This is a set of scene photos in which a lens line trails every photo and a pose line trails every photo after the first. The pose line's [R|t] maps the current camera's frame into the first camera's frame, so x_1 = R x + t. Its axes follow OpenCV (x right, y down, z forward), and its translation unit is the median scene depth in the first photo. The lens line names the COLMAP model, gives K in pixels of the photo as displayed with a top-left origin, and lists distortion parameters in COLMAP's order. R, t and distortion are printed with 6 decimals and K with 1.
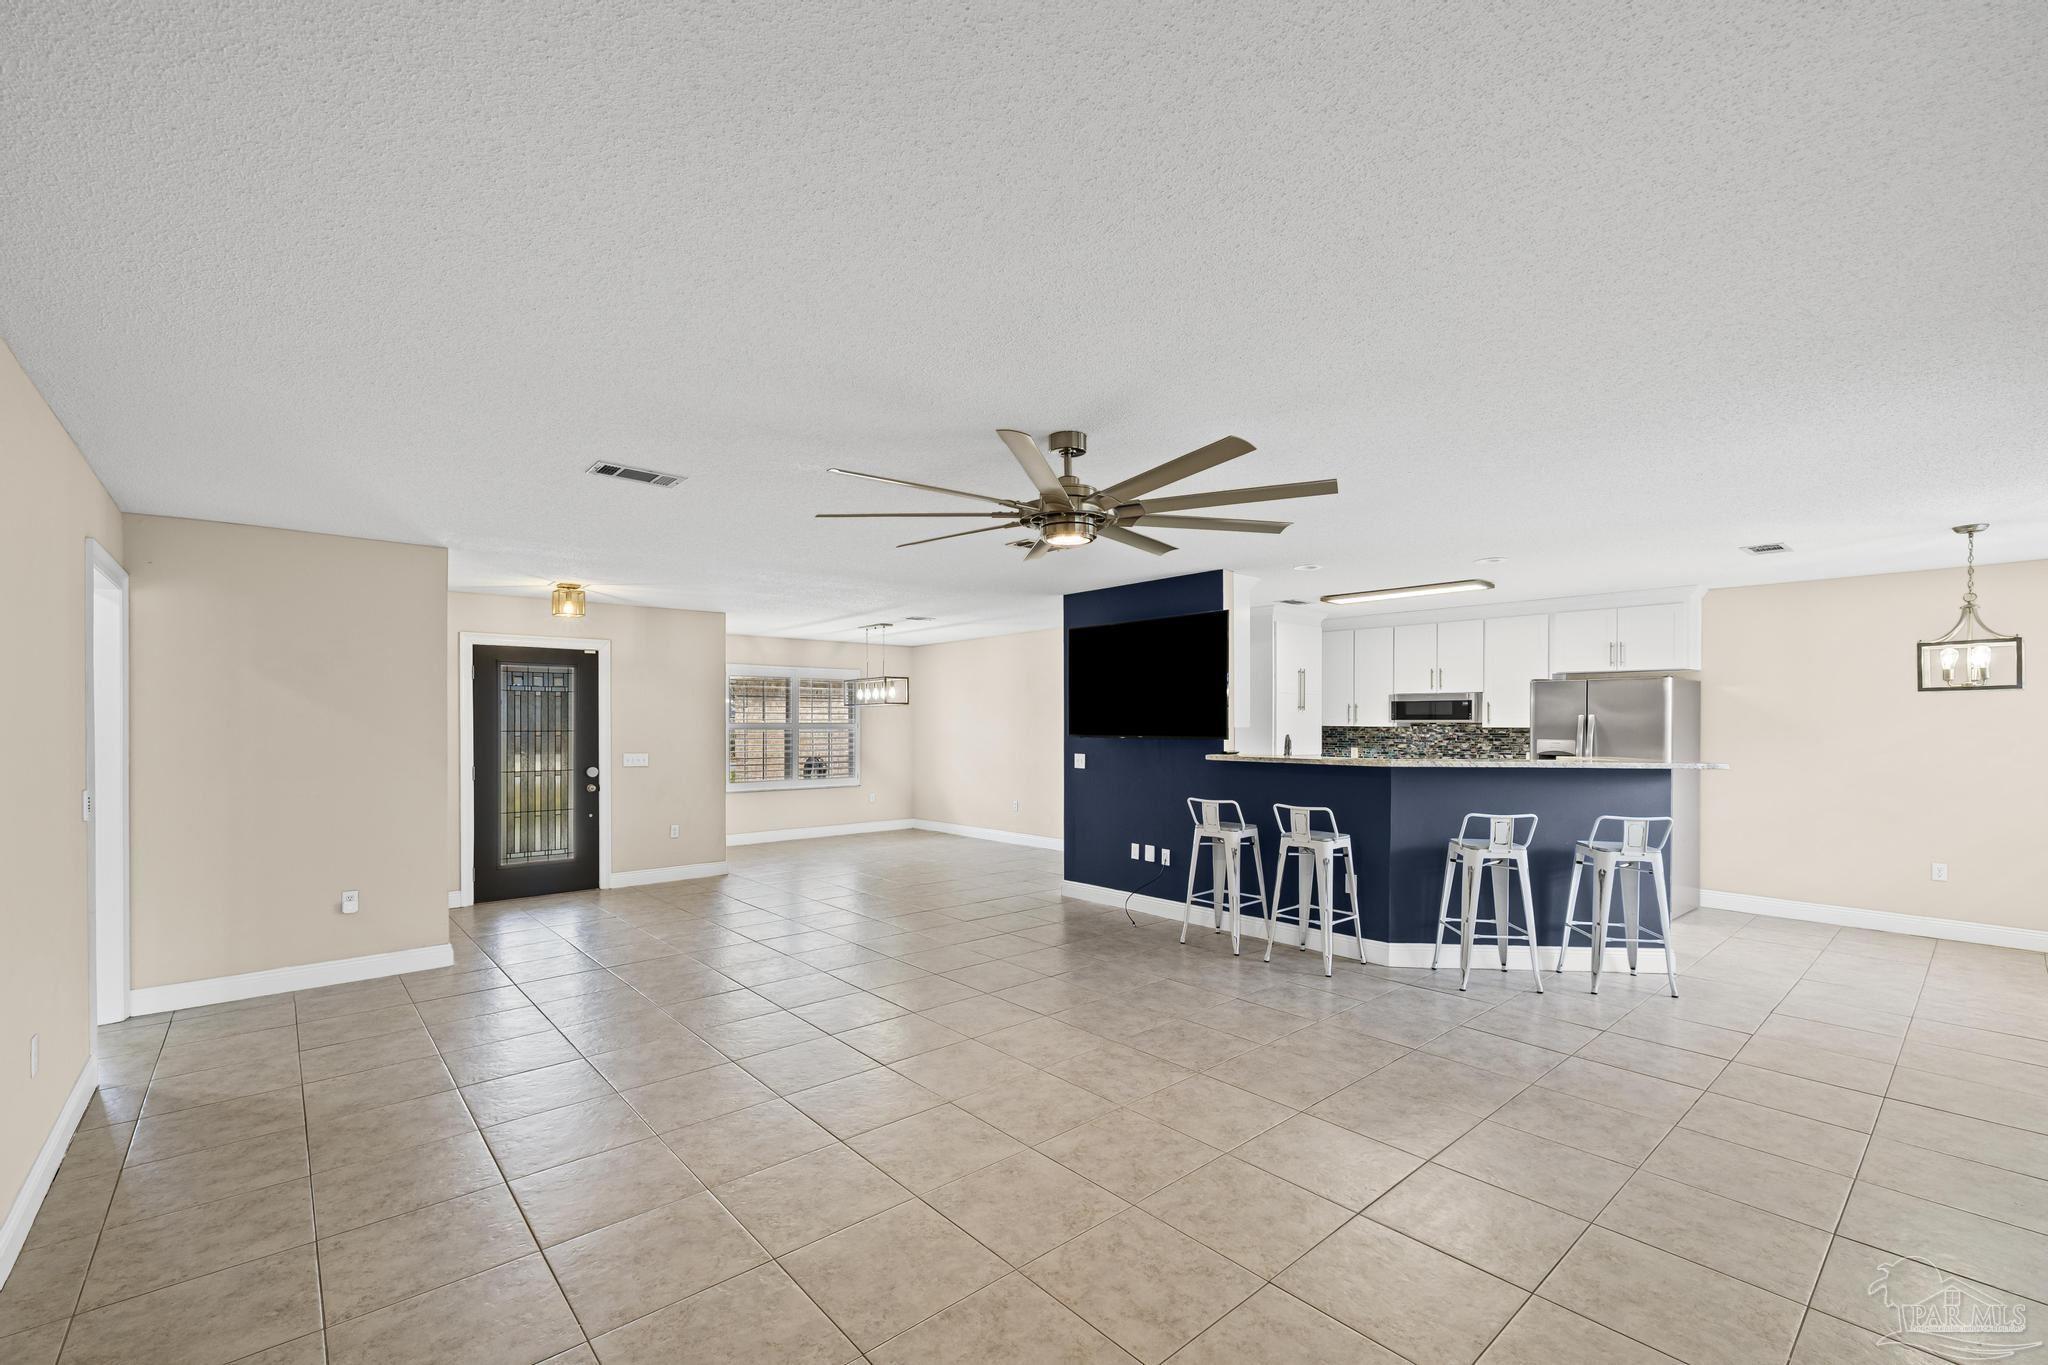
lens RADIAL K [[864.8, 0, 1027.9], [0, 864.8, 722.4], [0, 0, 1]] dist [0.001828, 0.000329]
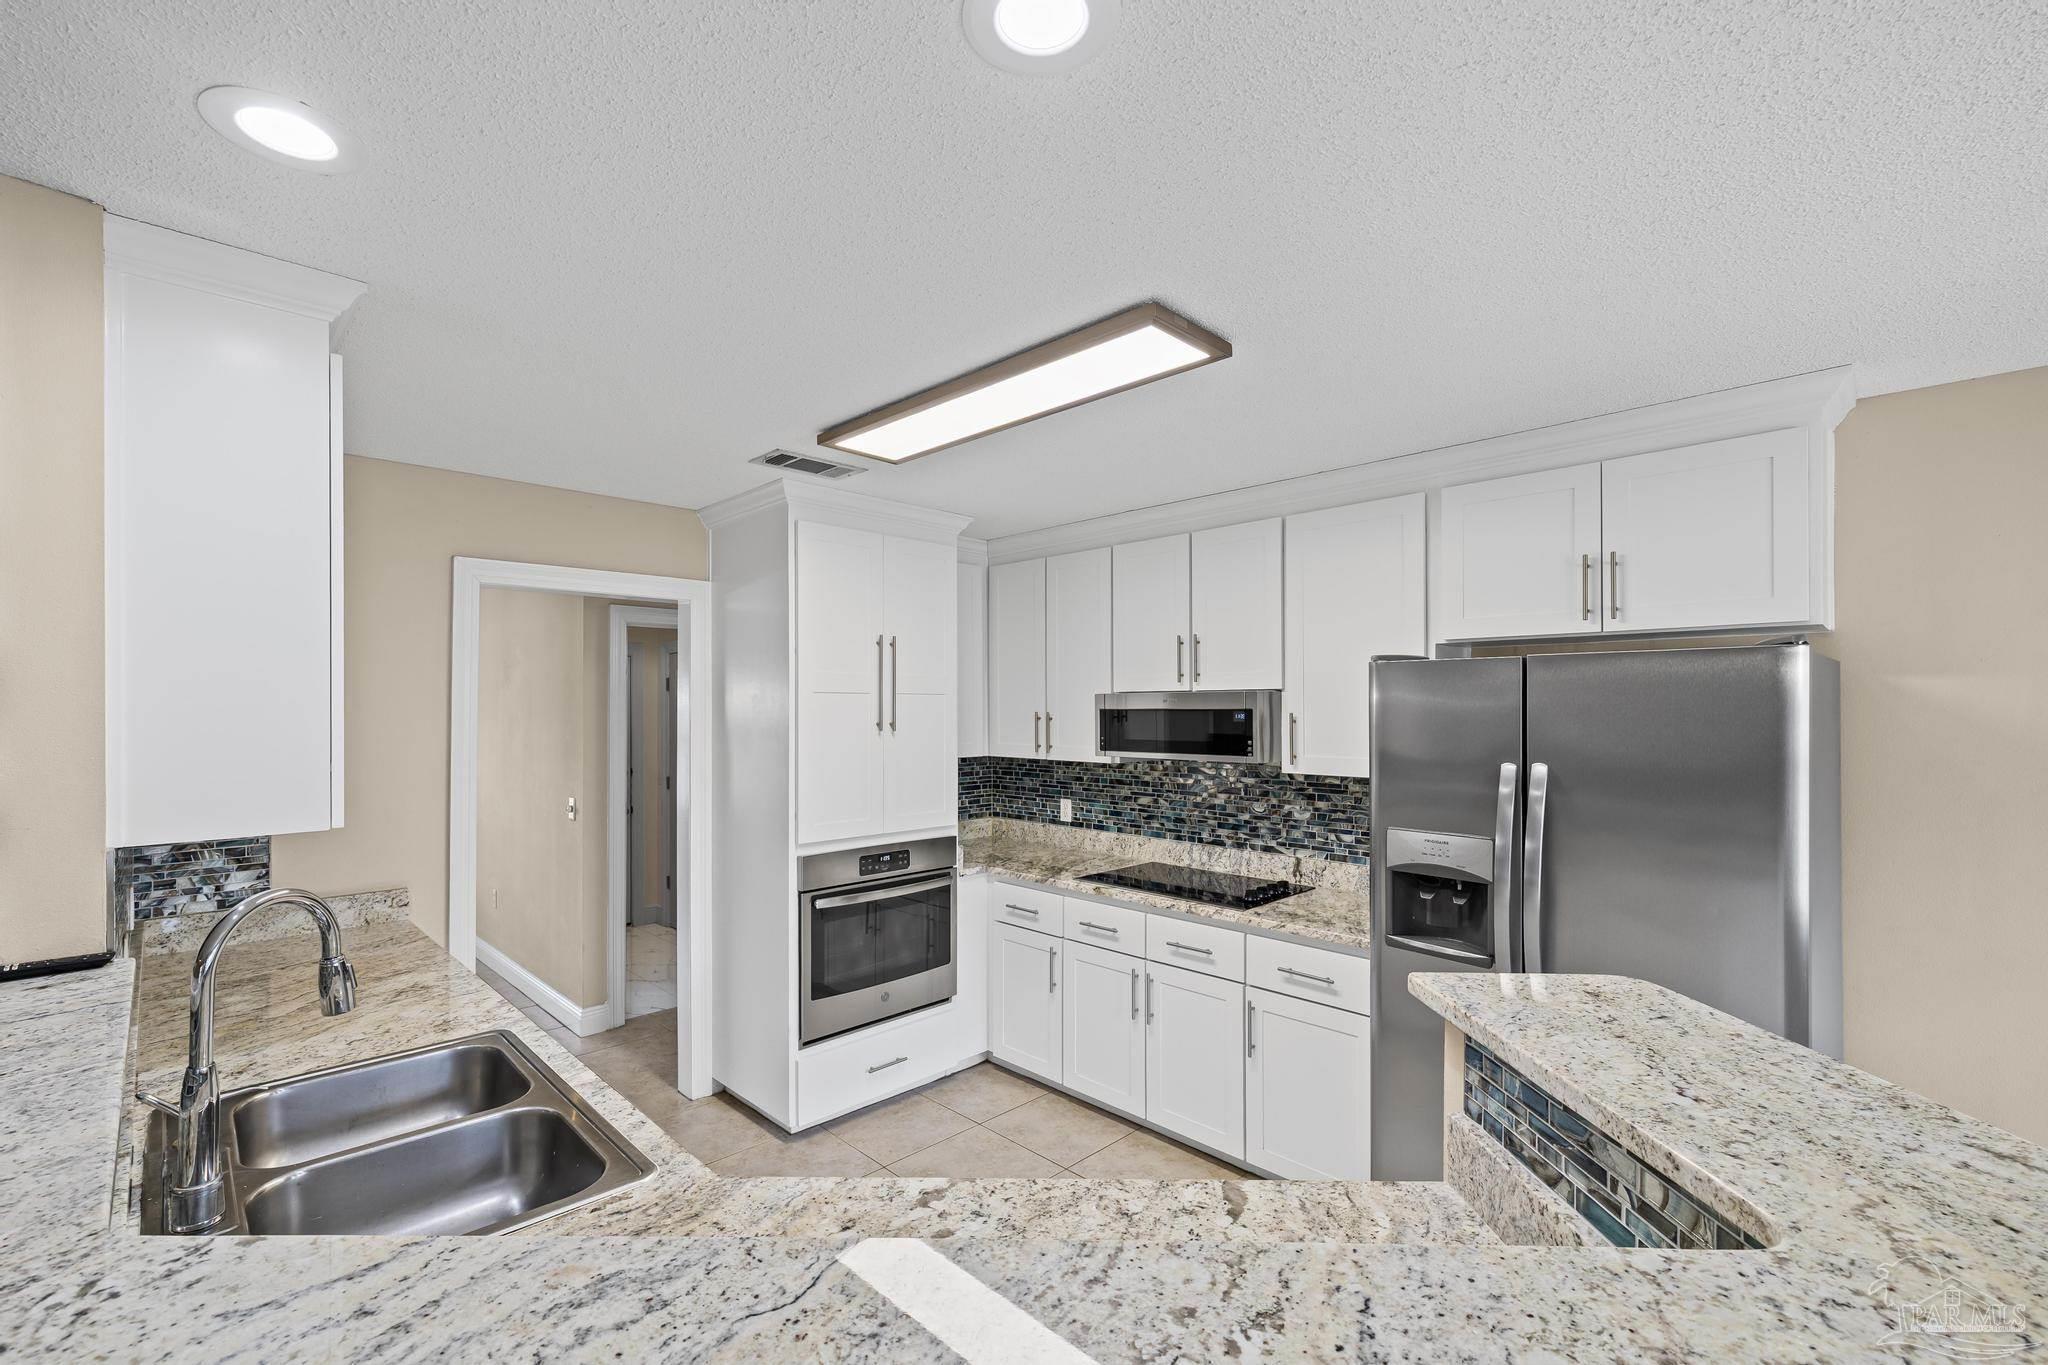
lens RADIAL K [[875.1, 0, 1010.3], [0, 875.1, 707.8], [0, 0, 1]] dist [-0.001803, -0.000336]
pose [[0.998736, -0.003849, 0.050122, 0.410481], [0.004039, 0.999985, -0.003687, -0.027628], [-0.050107, 0.003885, 0.998736, 0.640498]]
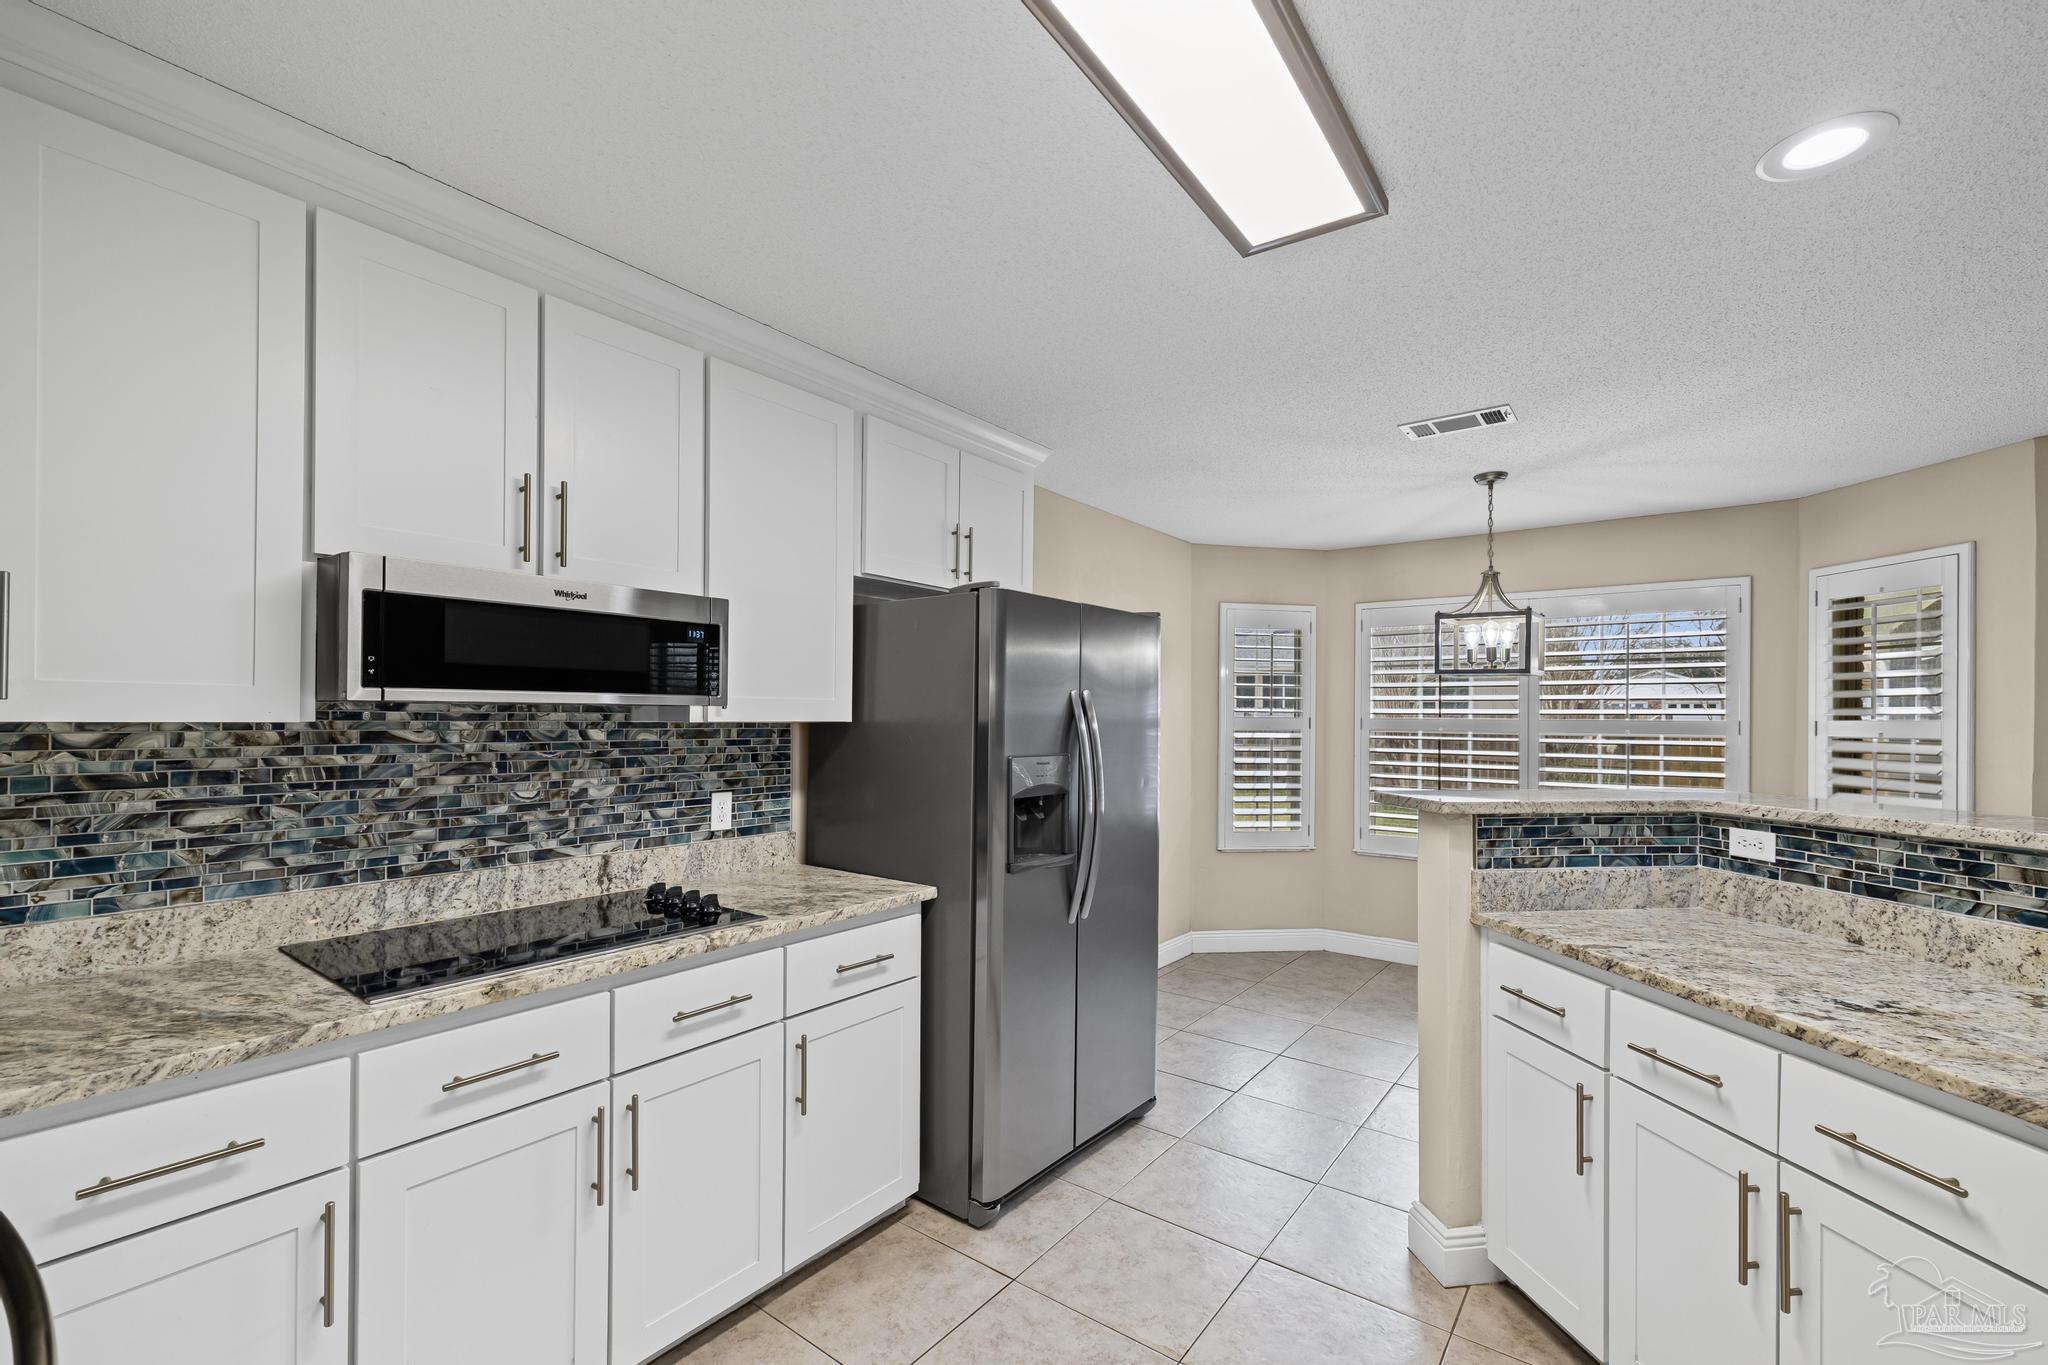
lens RADIAL K [[871.9, 0, 1015.7], [0, 871.9, 718.3], [0, 0, 1]] dist [0.004613, 0.000312]
pose [[-0.198057, -0.006381, 0.980170, 0.237658], [-0.004160, 0.999975, 0.005669, 0.002439], [-0.980182, -0.002955, -0.198079, 1.050235]]
